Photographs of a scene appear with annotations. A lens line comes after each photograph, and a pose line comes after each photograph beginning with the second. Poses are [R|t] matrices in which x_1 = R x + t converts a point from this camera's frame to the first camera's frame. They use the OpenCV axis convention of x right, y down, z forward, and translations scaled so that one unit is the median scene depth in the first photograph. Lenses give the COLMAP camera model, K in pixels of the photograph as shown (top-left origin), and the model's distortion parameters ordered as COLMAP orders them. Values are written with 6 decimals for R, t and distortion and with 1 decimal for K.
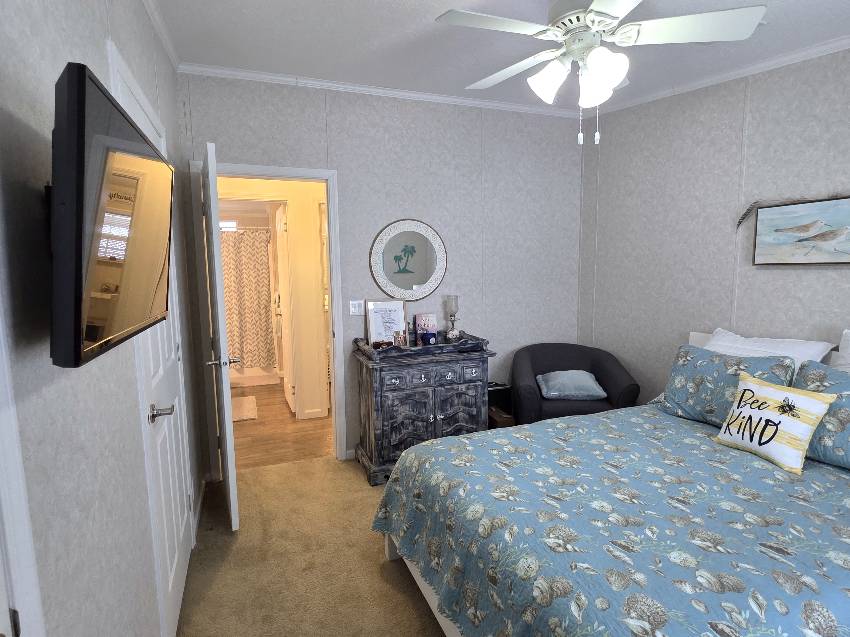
lens RADIAL K [[449.5, 0, 425.0], [0, 449.5, 318.5], [0, 0, 1]] dist [0.001516, 0.000121]
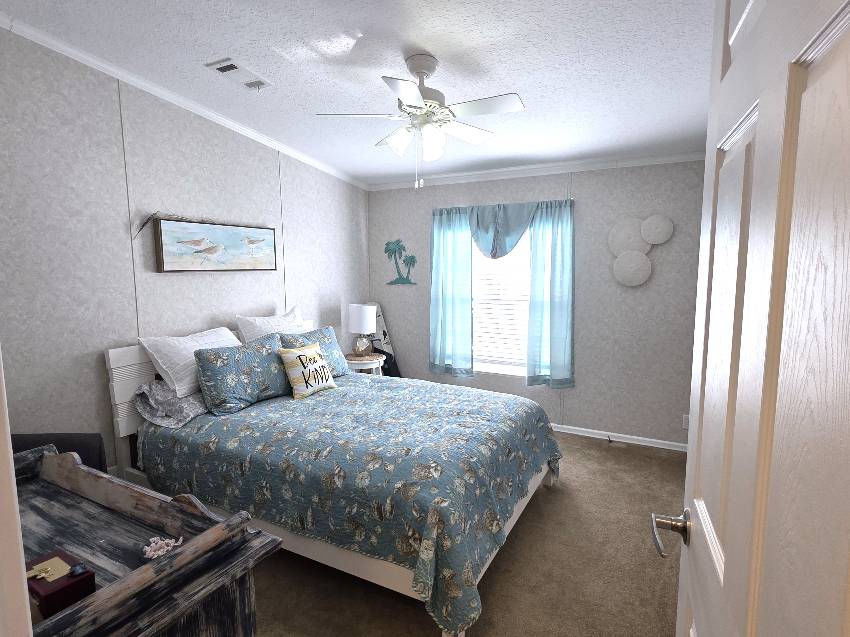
lens RADIAL K [[449.5, 0, 425.0], [0, 449.5, 318.5], [0, 0, 1]] dist [0.001516, 0.000121]
pose [[-0.636705, -0.074193, 0.767530, -0.537648], [0.101695, 0.978587, 0.178956, -0.147674], [-0.764372, 0.191997, -0.615527, 1.284864]]
